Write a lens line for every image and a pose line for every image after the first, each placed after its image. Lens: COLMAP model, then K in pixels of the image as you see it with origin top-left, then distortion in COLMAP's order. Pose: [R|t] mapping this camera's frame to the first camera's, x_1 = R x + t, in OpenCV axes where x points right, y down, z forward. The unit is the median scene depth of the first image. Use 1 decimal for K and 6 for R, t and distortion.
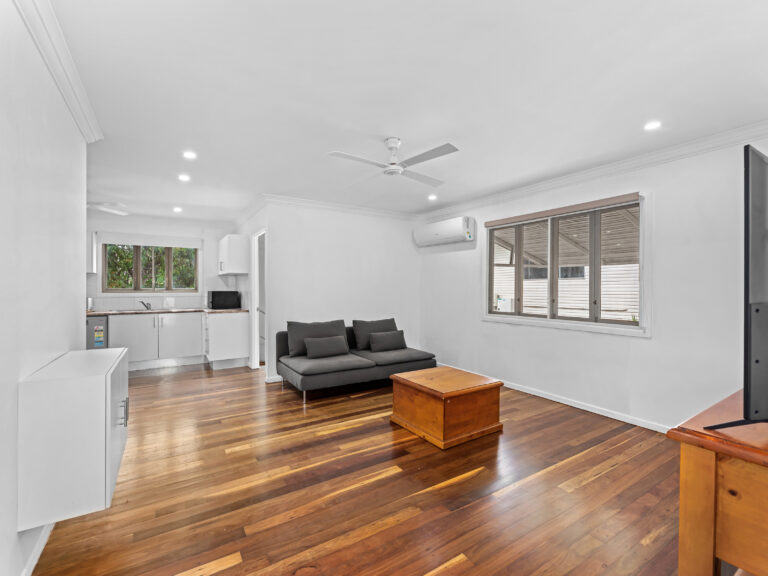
lens RADIAL K [[350.9, 0, 382.6], [0, 350.9, 285.2], [0, 0, 1]] dist [-0.002259, -0.000280]
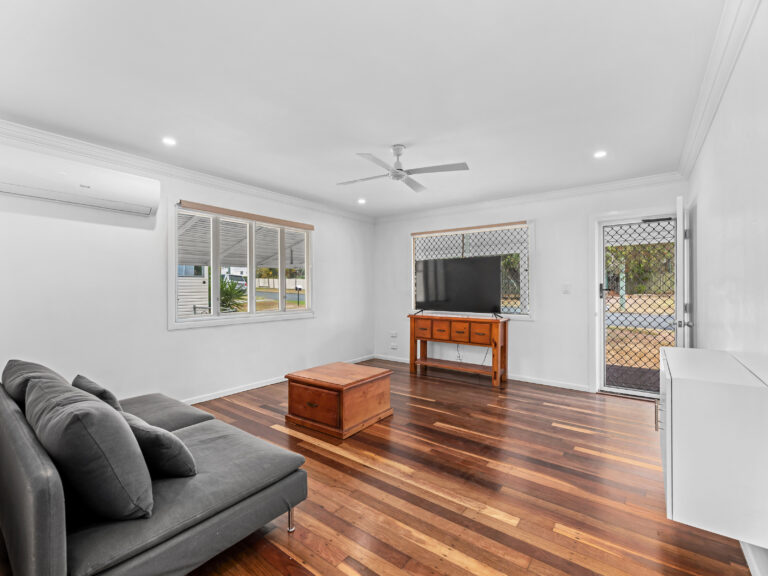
lens RADIAL K [[350.9, 0, 382.6], [0, 350.9, 285.2], [0, 0, 1]] dist [-0.002259, -0.000280]
pose [[-0.356750, 0.003154, 0.934195, -1.223821], [-0.008350, 0.999944, -0.006565, 0.018396], [-0.934163, -0.010142, -0.356703, 1.833796]]
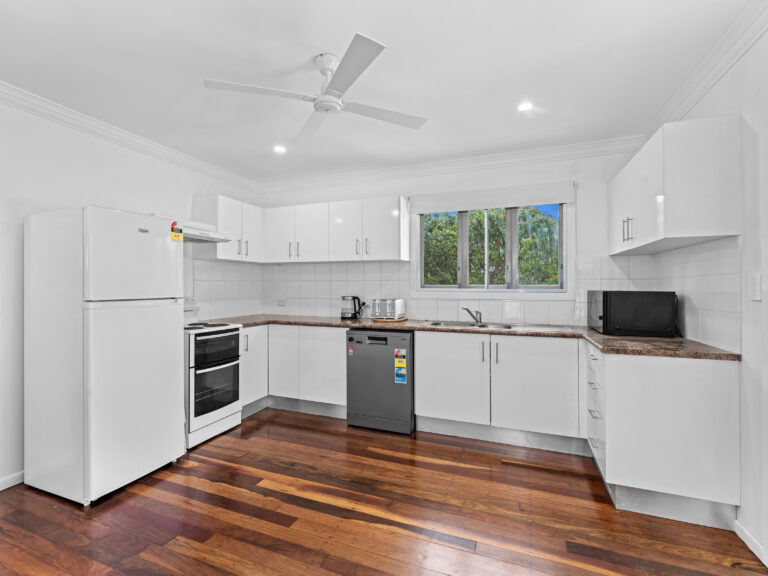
lens RADIAL K [[350.9, 0, 382.6], [0, 350.9, 285.2], [0, 0, 1]] dist [-0.002259, -0.000280]
pose [[0.595725, 0.001029, -0.803188, -0.302584], [0.005197, 0.999973, 0.005136, 0.006716], [0.803172, -0.007233, 0.595704, 0.531296]]
